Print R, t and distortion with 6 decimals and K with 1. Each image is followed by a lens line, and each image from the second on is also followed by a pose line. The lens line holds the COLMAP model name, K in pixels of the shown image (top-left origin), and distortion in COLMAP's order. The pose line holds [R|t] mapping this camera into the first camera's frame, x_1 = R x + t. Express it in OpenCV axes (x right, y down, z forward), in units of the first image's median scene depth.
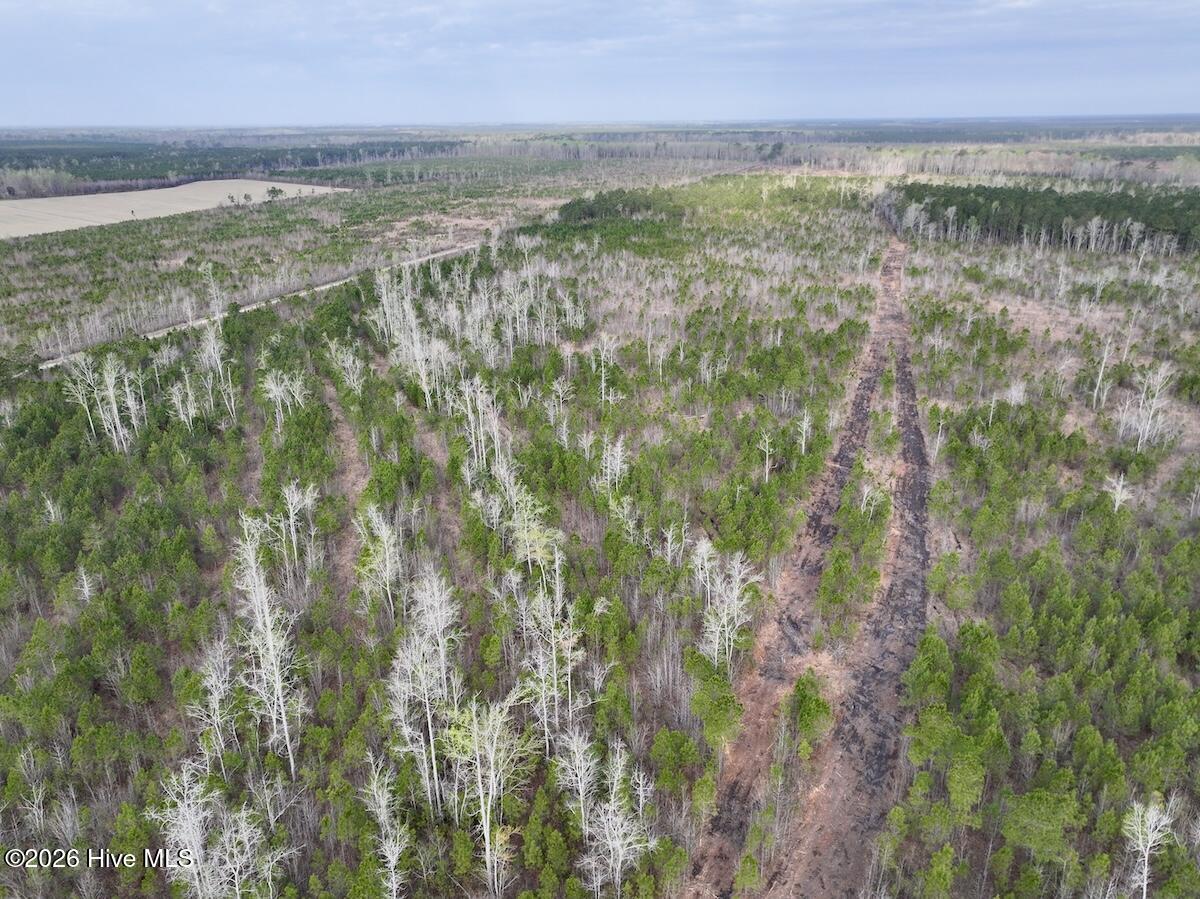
lens RADIAL K [[858.3, 0, 606.2], [0, 858.3, 451.2], [0, 0, 1]] dist [-0.003194, 0.031805]
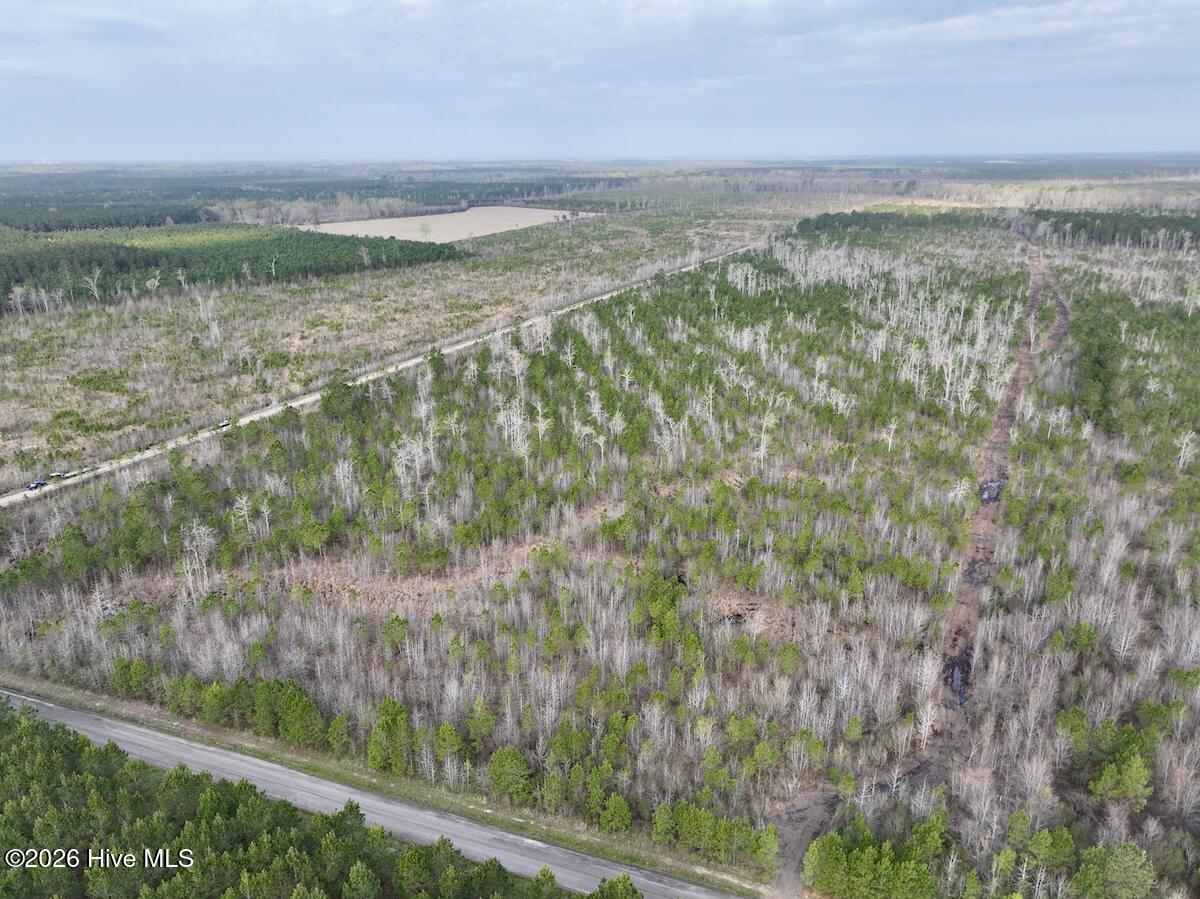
lens RADIAL K [[858.3, 0, 606.2], [0, 858.3, 451.2], [0, 0, 1]] dist [-0.003194, 0.031805]
pose [[0.994951, 0.035029, -0.094049, -0.270733], [-0.038312, 0.998710, -0.033330, 0.211670], [0.092760, 0.036765, 0.995009, -0.615878]]
